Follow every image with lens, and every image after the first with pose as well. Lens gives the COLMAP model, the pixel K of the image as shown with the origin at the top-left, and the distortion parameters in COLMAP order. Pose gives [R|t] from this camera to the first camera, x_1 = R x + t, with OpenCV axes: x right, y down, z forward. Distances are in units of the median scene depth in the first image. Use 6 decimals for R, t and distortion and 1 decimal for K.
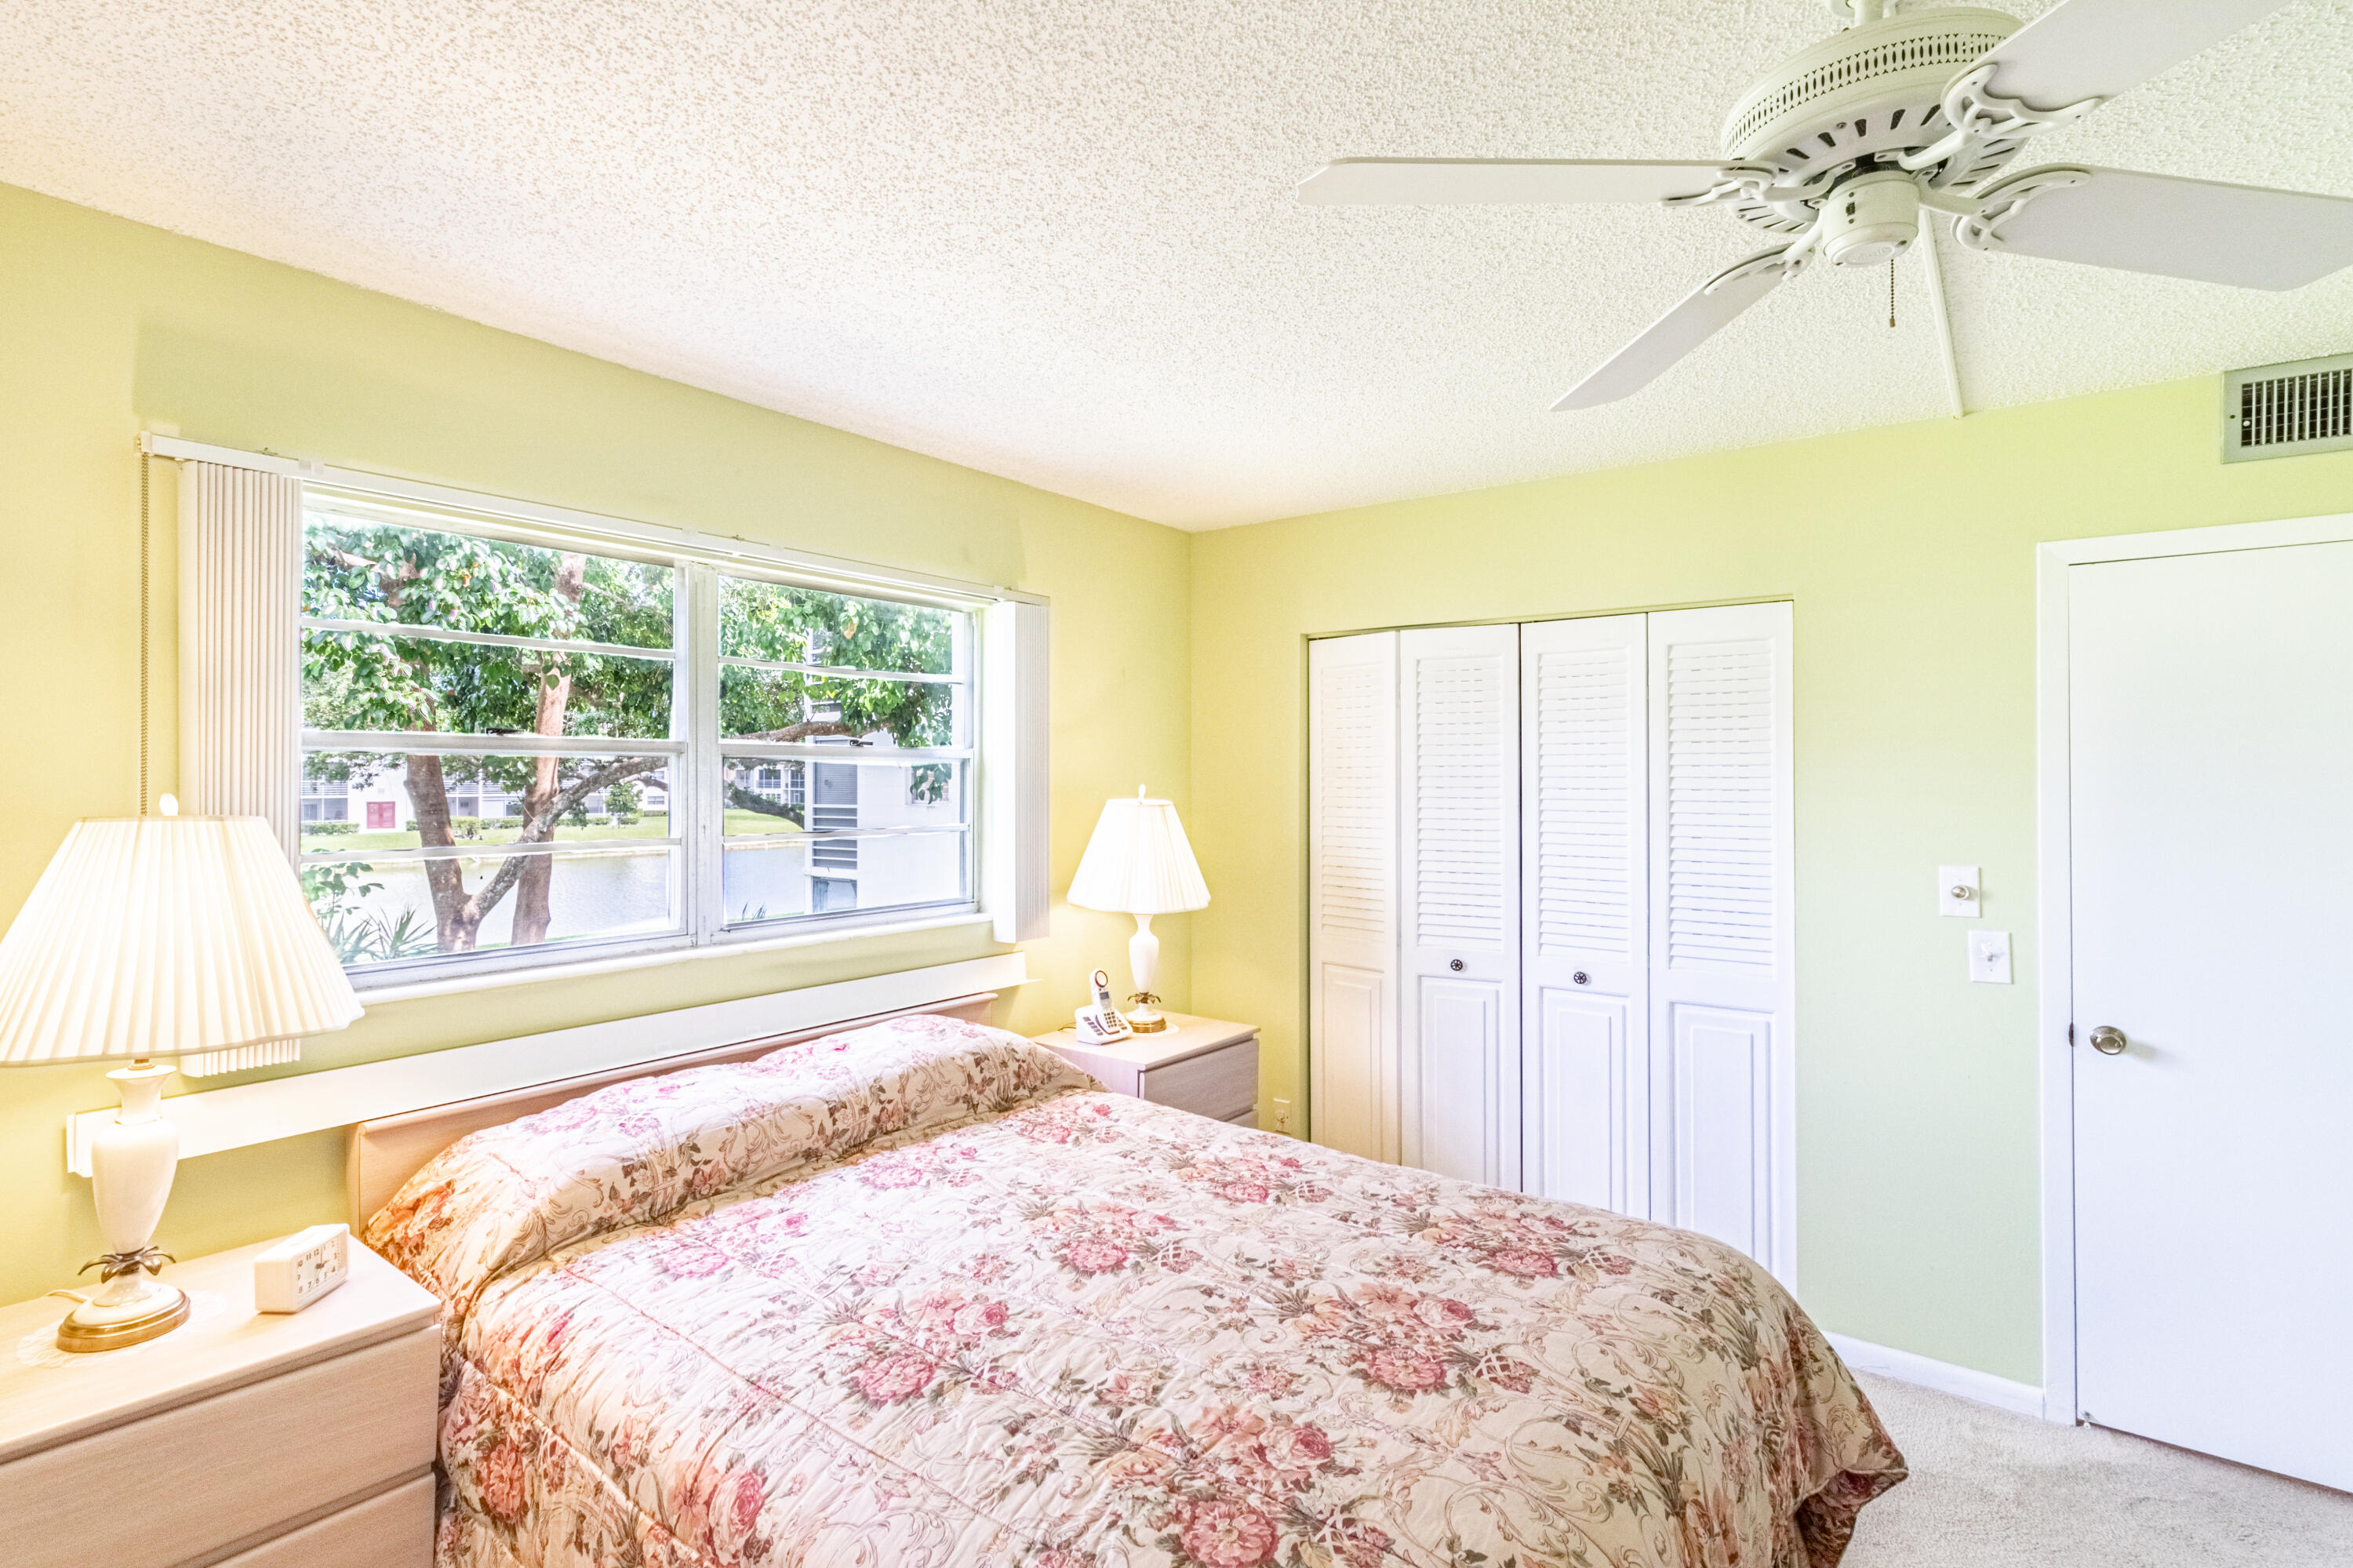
lens RADIAL K [[1138.6, 0, 1116.7], [0, 1138.6, 769.2], [0, 0, 1]] dist [0.001033, -0.000119]
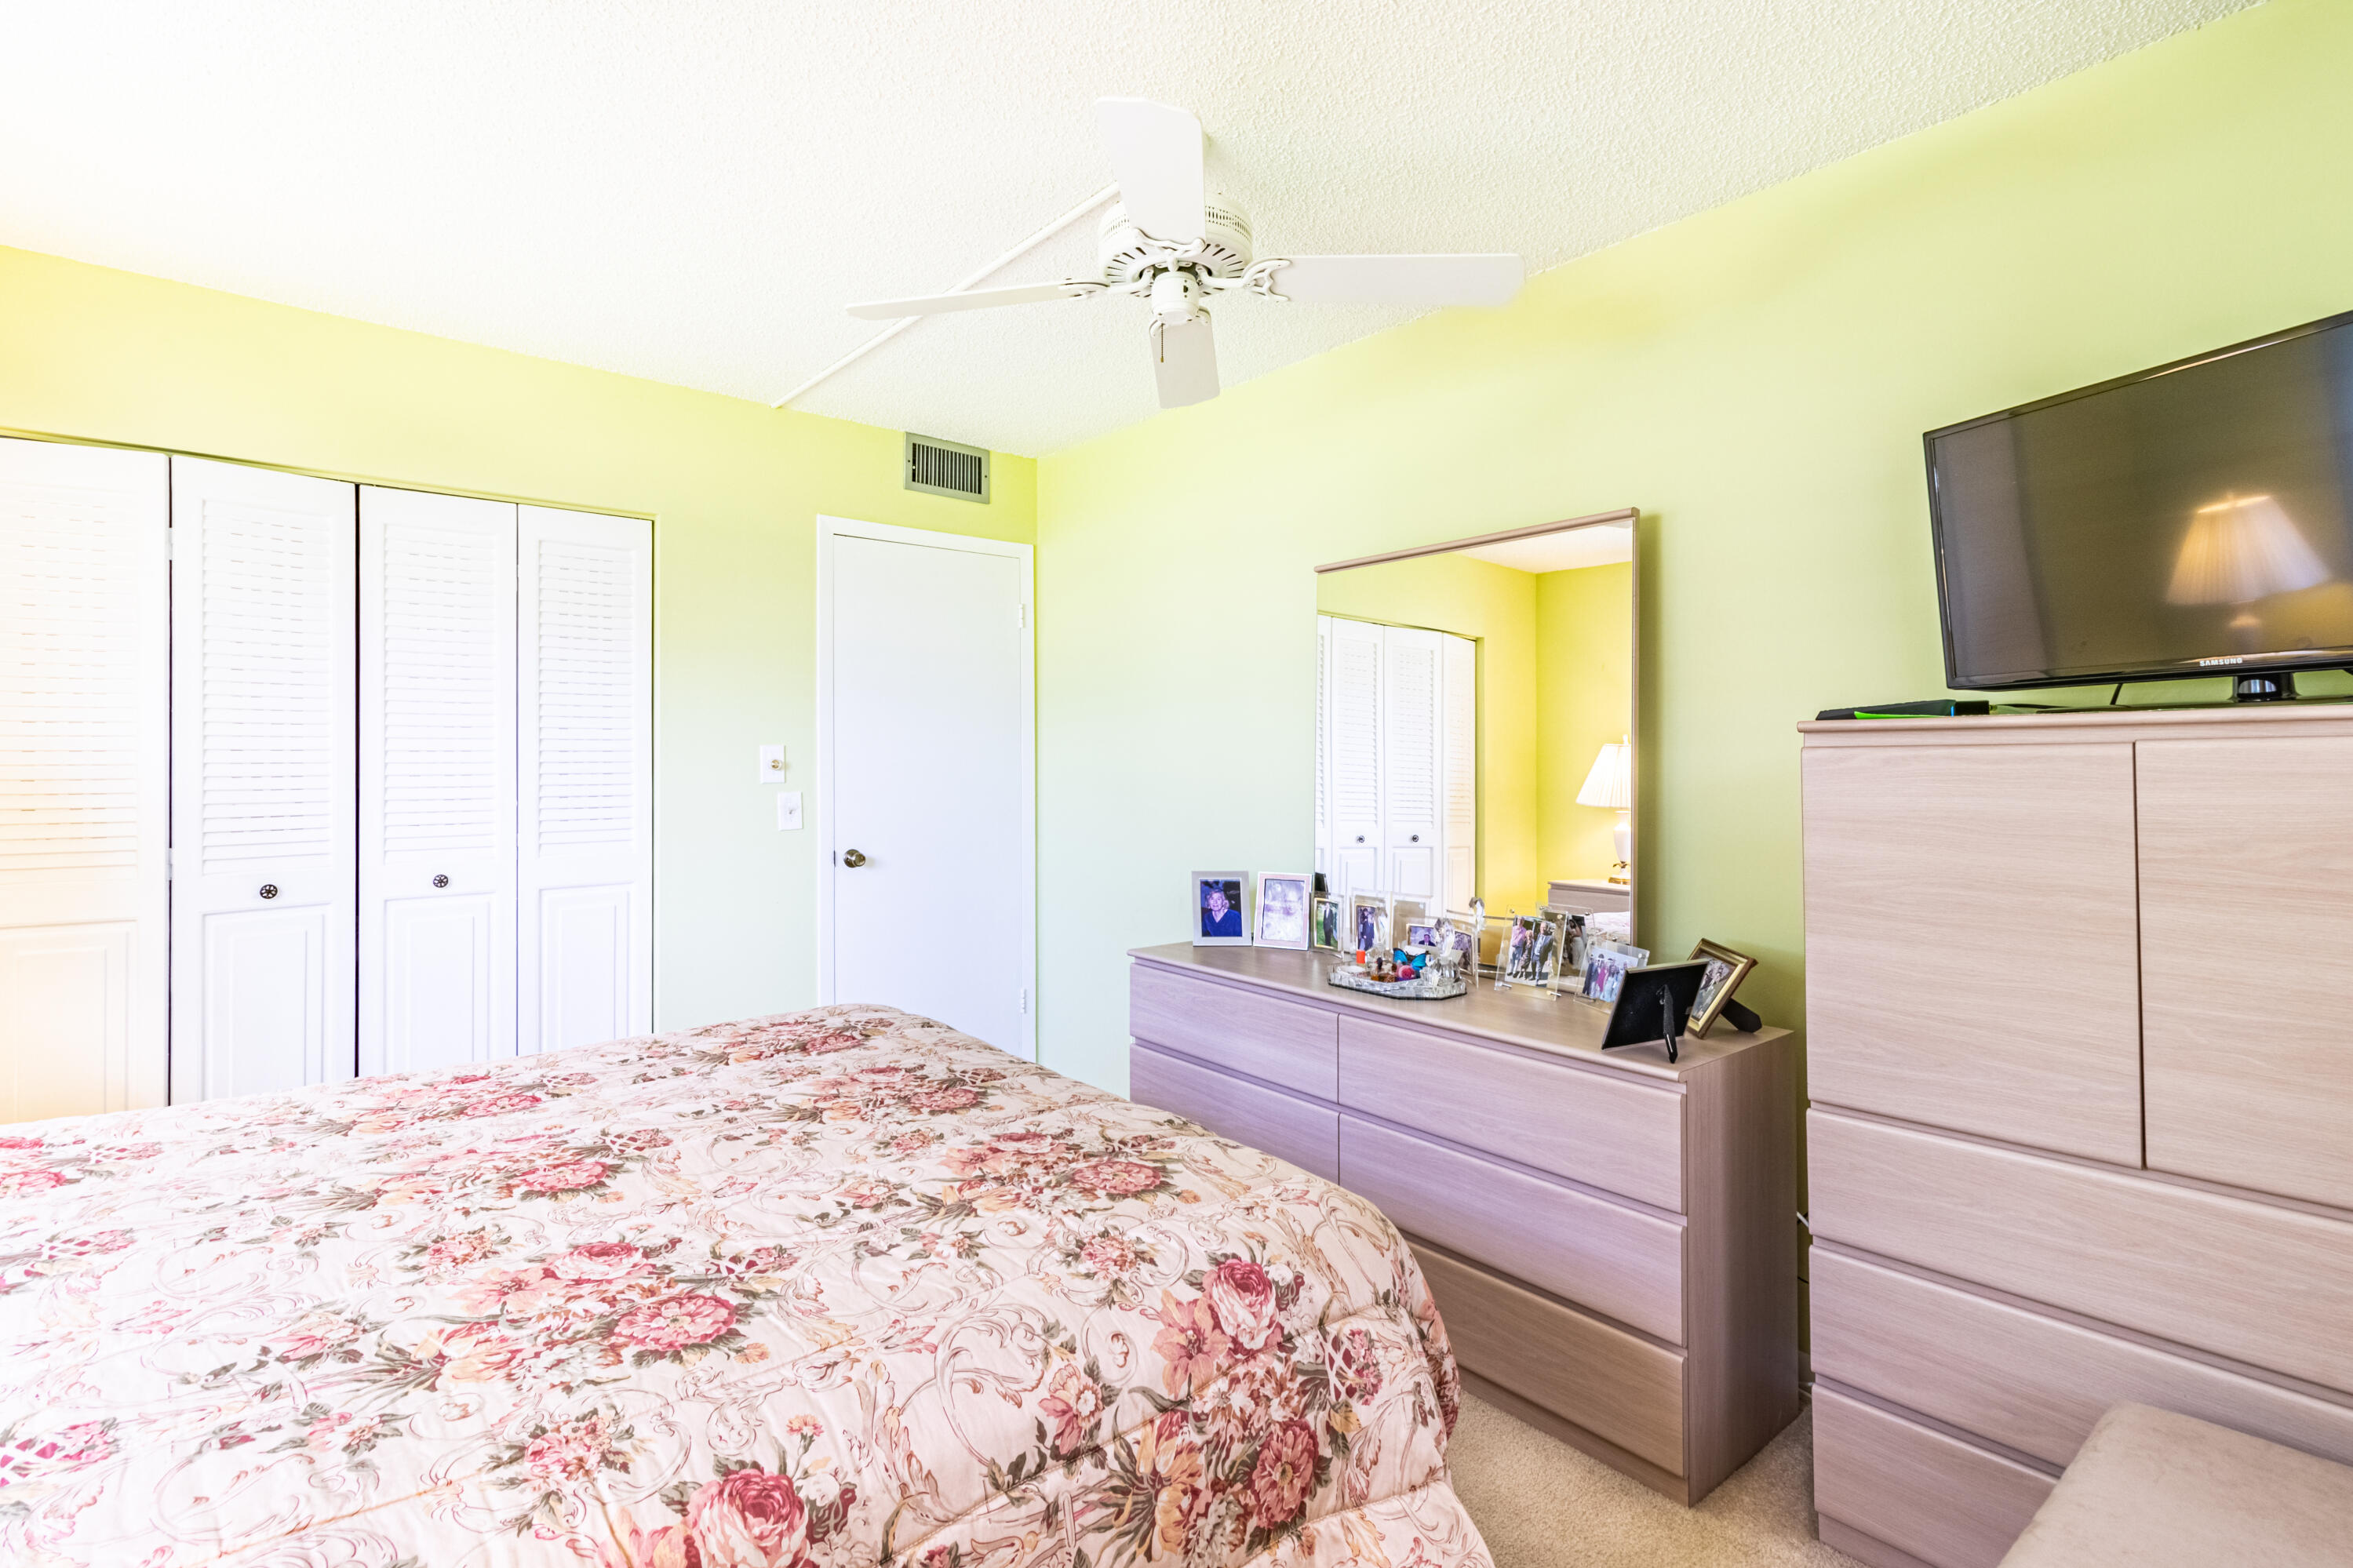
lens RADIAL K [[1138.4, 0, 1116.7], [0, 1138.4, 769.2], [0, 0, 1]] dist [0.001033, -0.000119]
pose [[0.208867, -0.006471, 0.977923, -0.751078], [-0.006642, 0.999946, 0.008035, 0.157032], [-0.977922, -0.008174, 0.208813, 0.518764]]
